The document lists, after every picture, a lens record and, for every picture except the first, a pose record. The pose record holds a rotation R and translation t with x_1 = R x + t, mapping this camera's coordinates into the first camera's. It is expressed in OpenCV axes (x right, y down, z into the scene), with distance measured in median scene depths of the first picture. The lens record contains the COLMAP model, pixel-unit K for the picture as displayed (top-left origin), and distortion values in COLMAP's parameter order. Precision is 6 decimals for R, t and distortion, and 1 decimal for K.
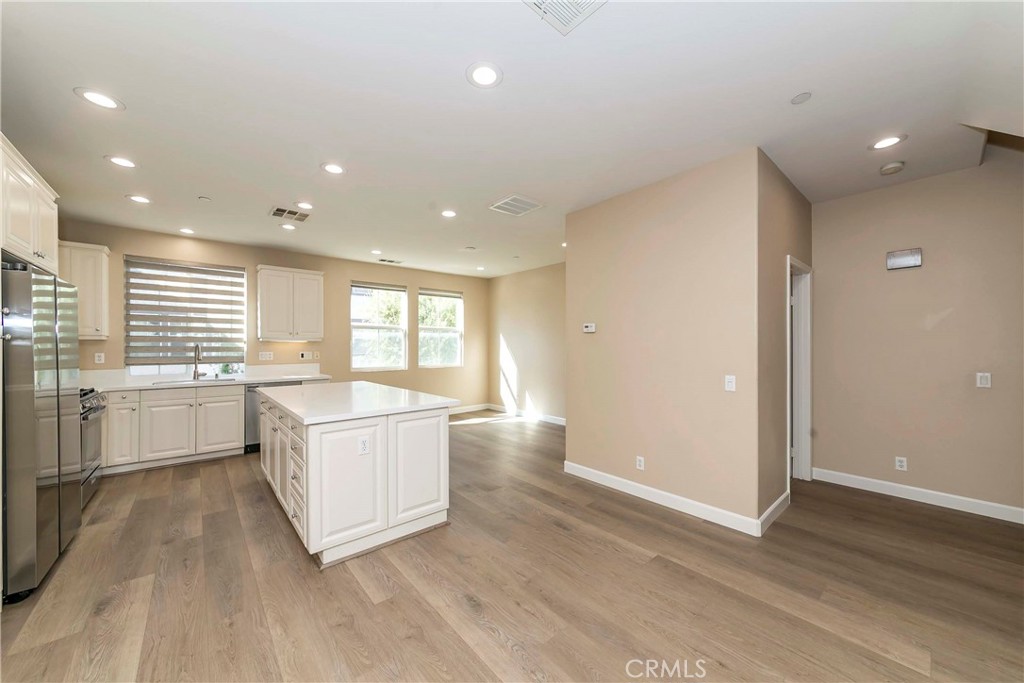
lens RADIAL K [[366.4, 0, 511.3], [0, 366.4, 347.5], [0, 0, 1]] dist [0.001491, 0.000887]
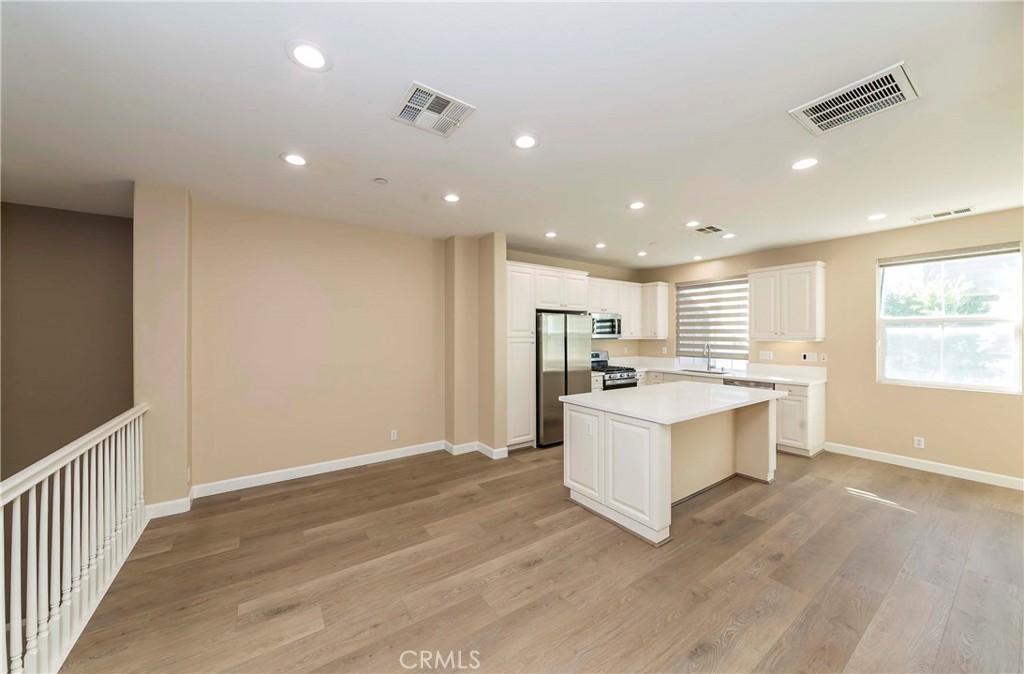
lens RADIAL K [[366.4, 0, 506.4], [0, 366.4, 332.6], [0, 0, 1]] dist [0.001491, 0.000887]
pose [[-0.103538, -0.005373, -0.994611, 0.515580], [-0.009862, 0.999942, -0.004375, -0.035042], [0.994577, 0.009356, -0.103585, 0.465142]]
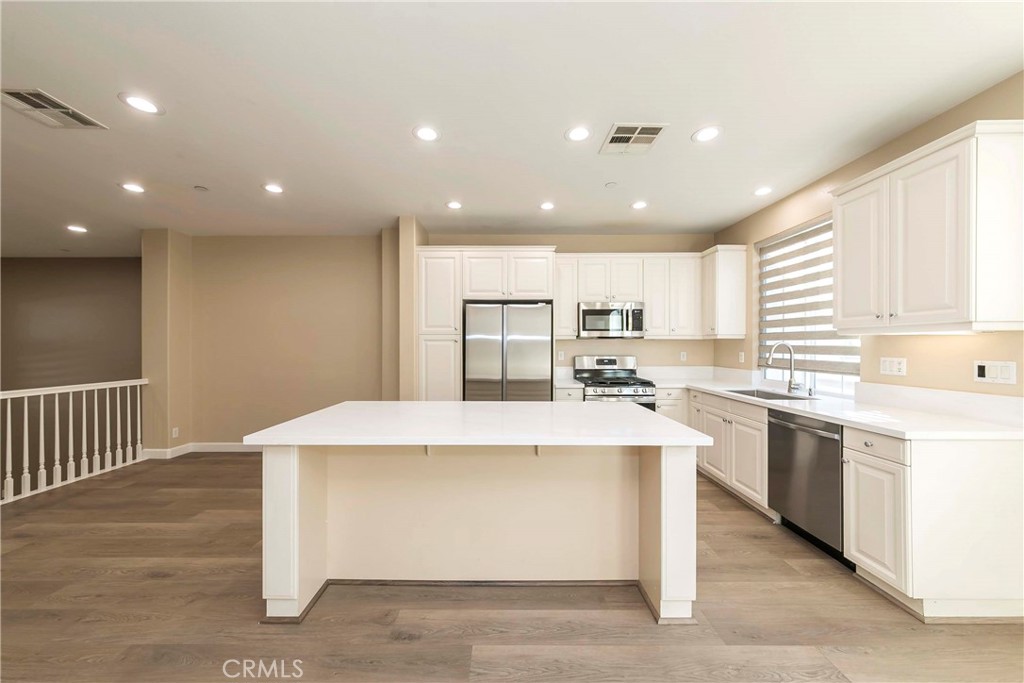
lens RADIAL K [[366.4, 0, 507.2], [0, 366.4, 346.9], [0, 0, 1]] dist [0.001491, 0.000887]
pose [[-0.658023, 0.003162, -0.752991, 0.018598], [-0.004947, 0.999951, 0.008522, -0.004176], [0.752981, 0.009333, -0.657976, 1.131549]]
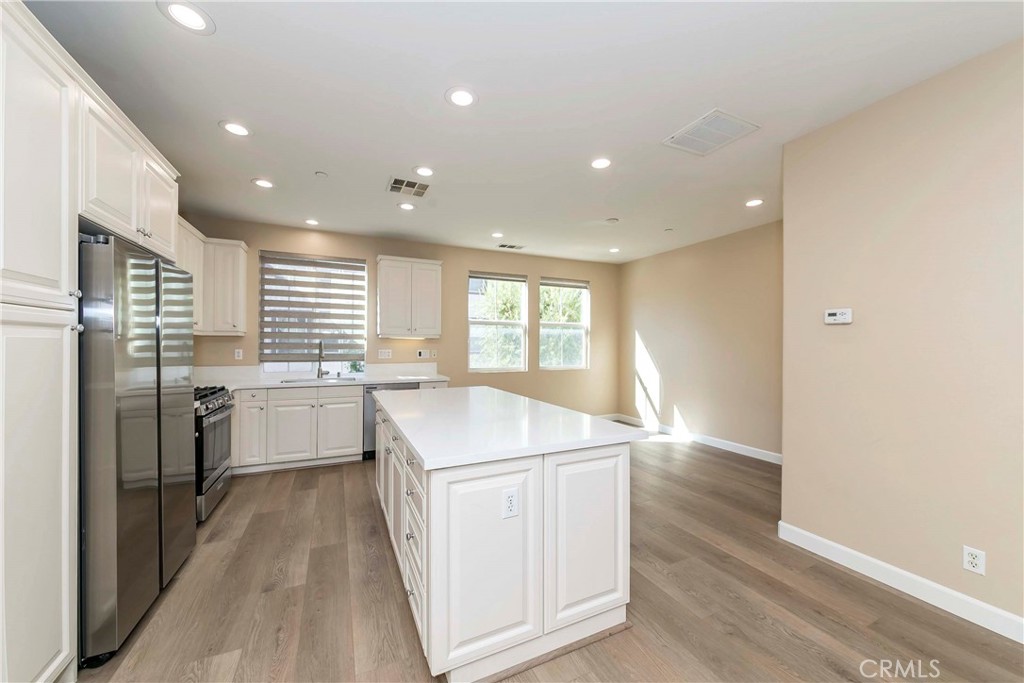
lens RADIAL K [[366.4, 0, 513.2], [0, 366.4, 348.5], [0, 0, 1]] dist [0.001491, 0.000887]
pose [[0.965004, 0.008984, -0.262080, -0.131383], [-0.007560, 0.999951, 0.006440, 0.000789], [0.262125, -0.004233, 0.965025, 0.223225]]
